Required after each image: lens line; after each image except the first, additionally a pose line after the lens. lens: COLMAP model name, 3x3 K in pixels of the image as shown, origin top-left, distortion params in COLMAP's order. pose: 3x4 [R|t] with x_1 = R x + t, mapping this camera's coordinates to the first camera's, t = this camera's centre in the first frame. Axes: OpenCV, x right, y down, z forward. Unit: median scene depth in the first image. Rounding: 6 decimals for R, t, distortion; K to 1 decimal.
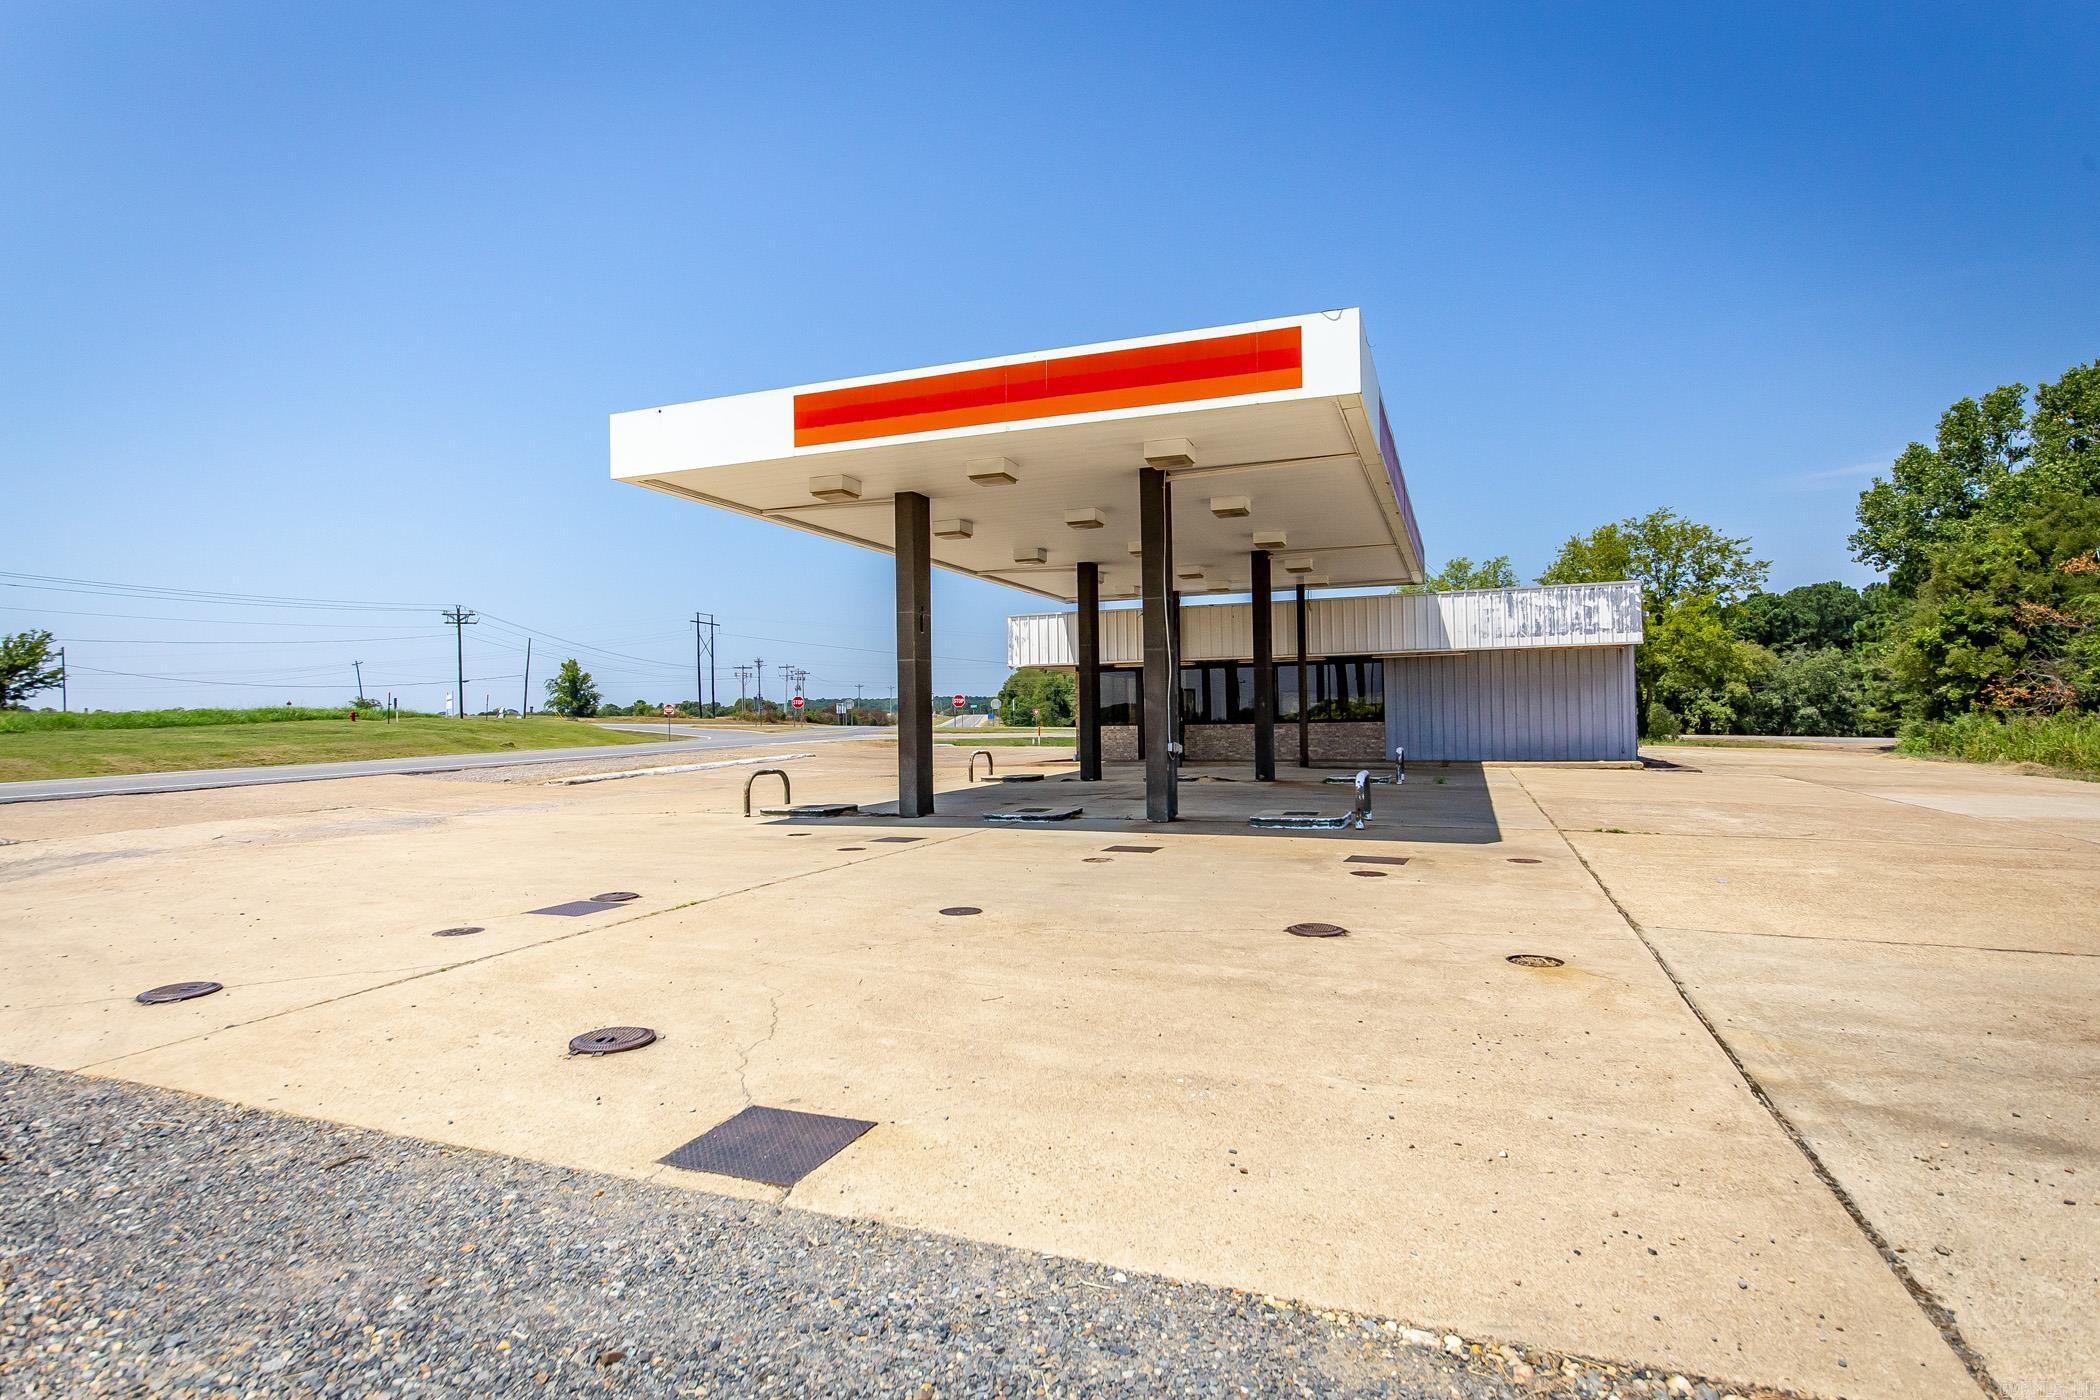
lens RADIAL K [[1079.8, 0, 1049.2], [0, 1079.8, 690.3], [0, 0, 1]] dist [-0.001927, -0.000771]
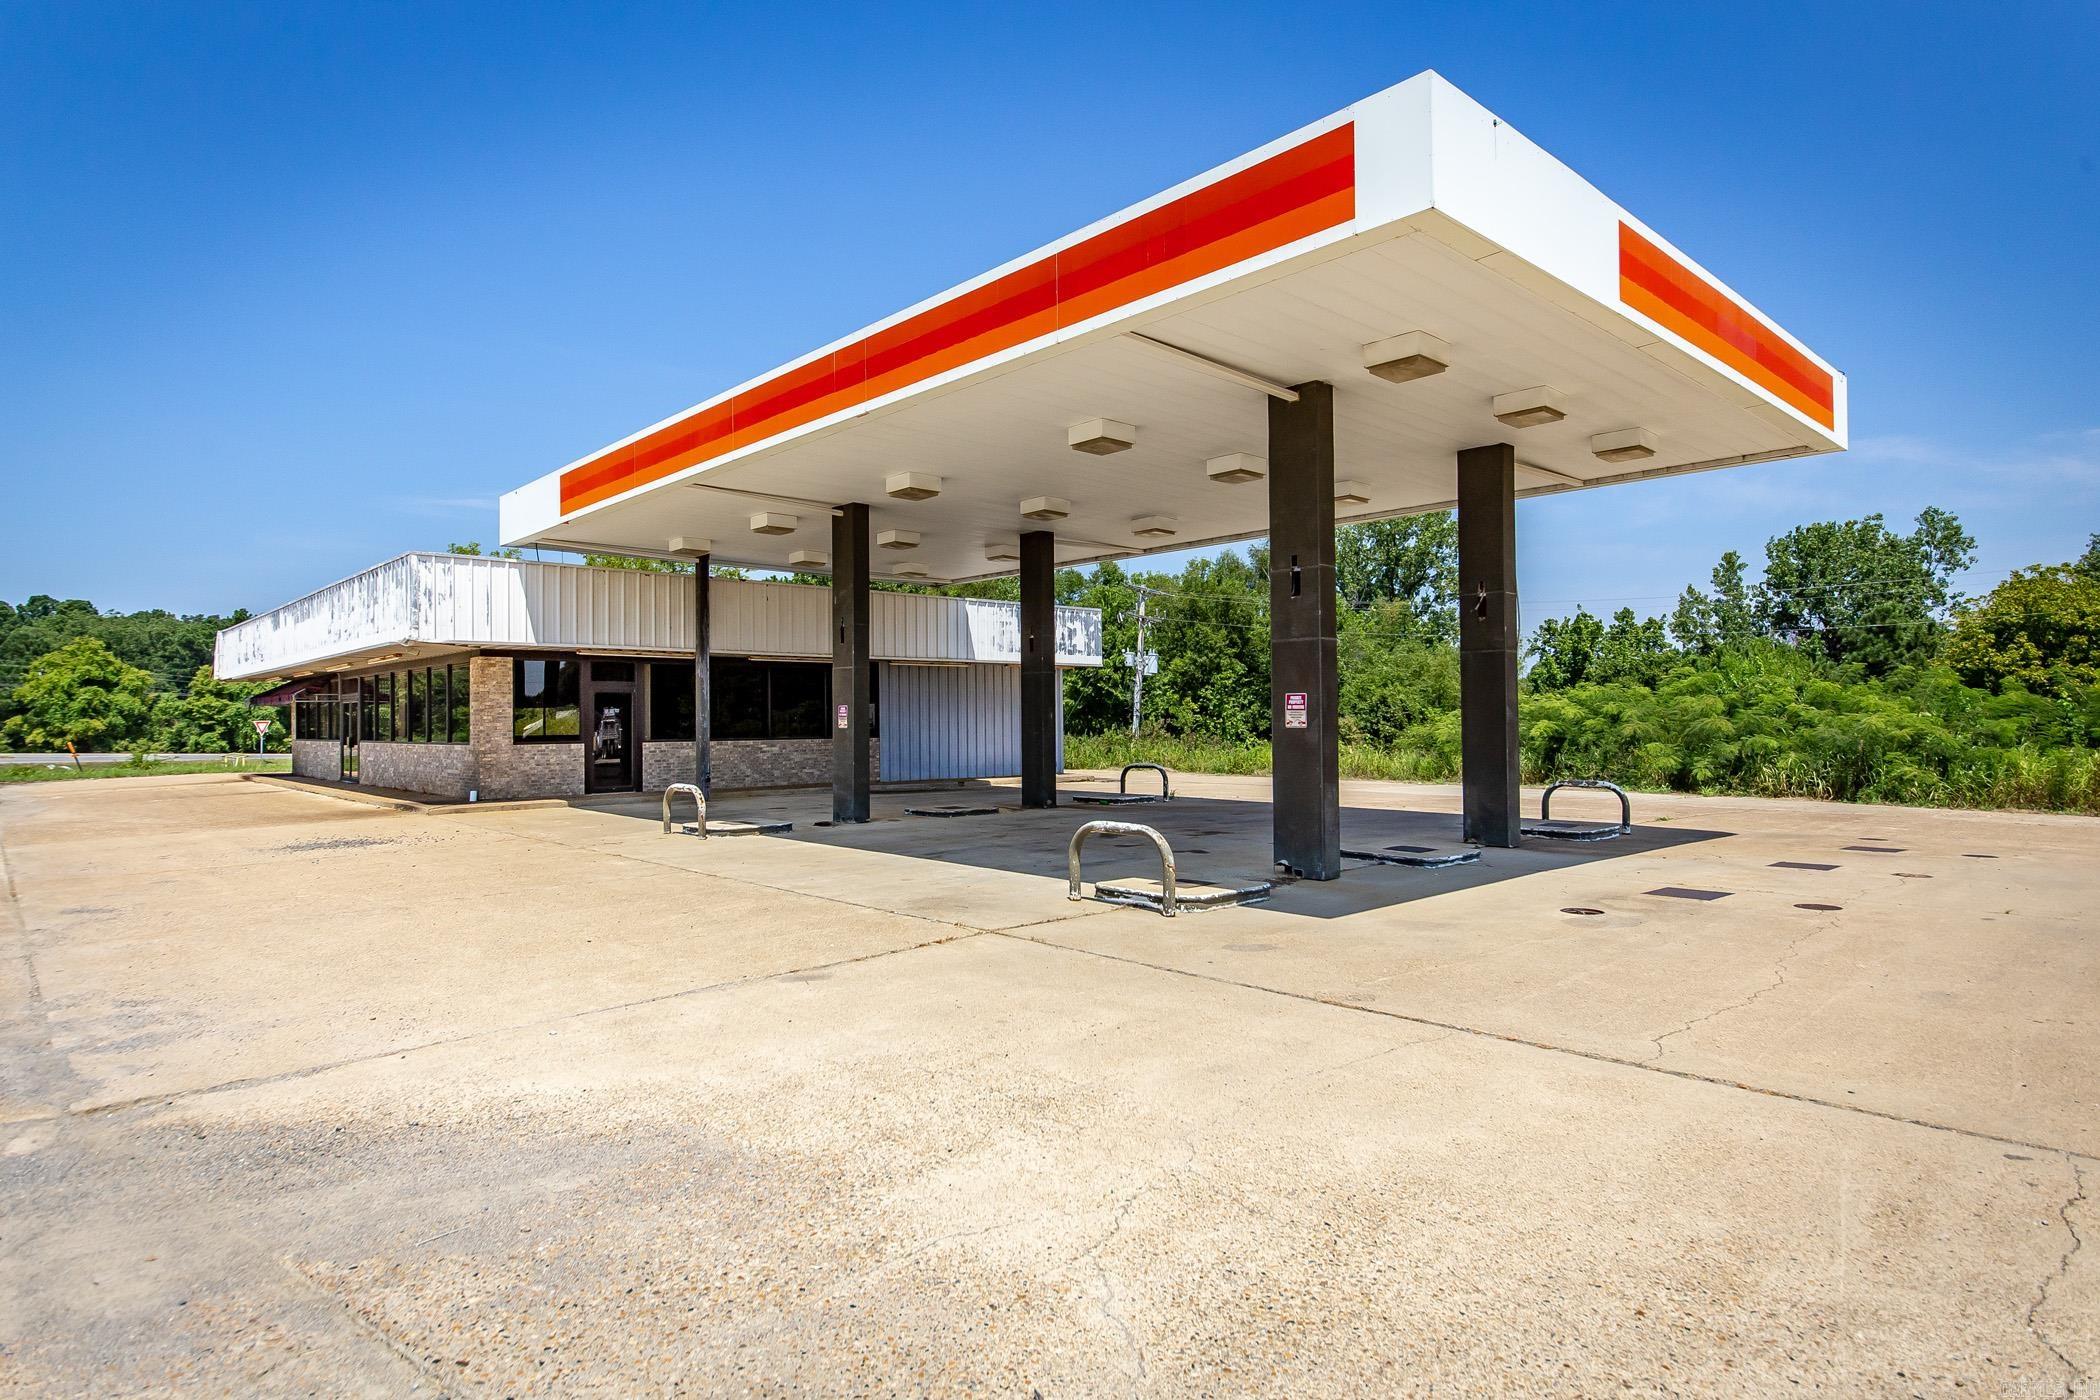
lens RADIAL K [[1139.1, 0, 1050.0], [0, 1139.1, 700.0], [0, 0, 1]] dist [-0.002692, -0.000579]
pose [[0.444467, 0.029824, 0.895298, -0.276938], [-0.023245, 0.999493, -0.021755, 0.009512], [-0.895493, -0.011142, 0.444935, 0.280841]]
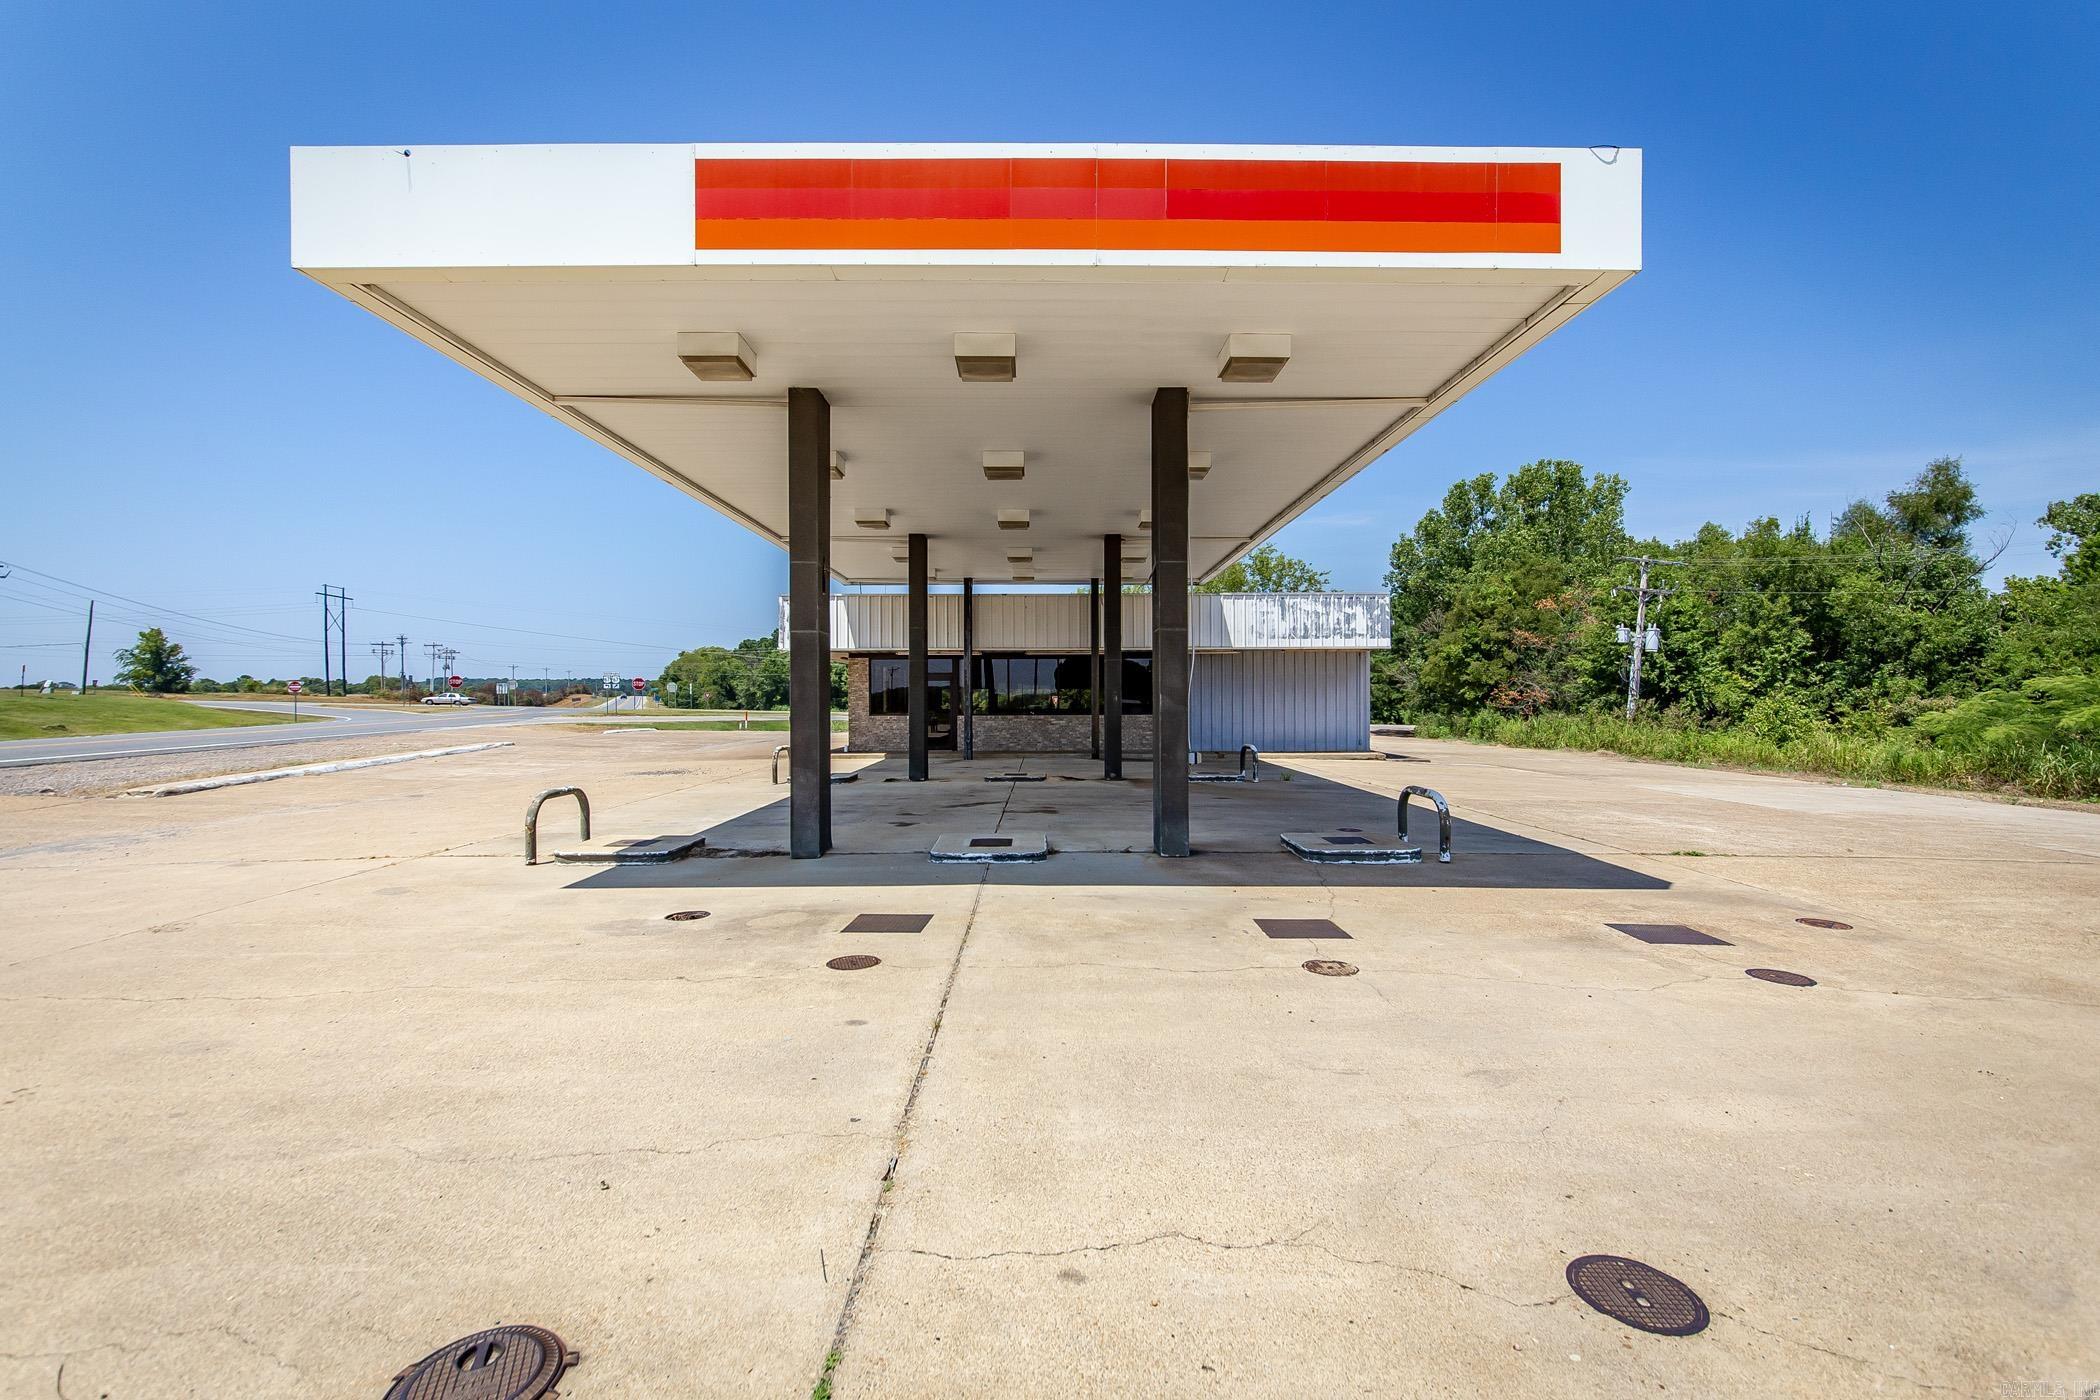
lens RADIAL K [[901.1, 0, 1050.0], [0, 901.1, 700.0], [0, 0, 1]] dist [-0.001629, 0.000254]
pose [[0.932938, 0.014391, 0.359749, -0.063365], [-0.022649, 0.999568, 0.018750, 0.000483], [-0.359323, -0.025641, 0.932861, 0.132675]]
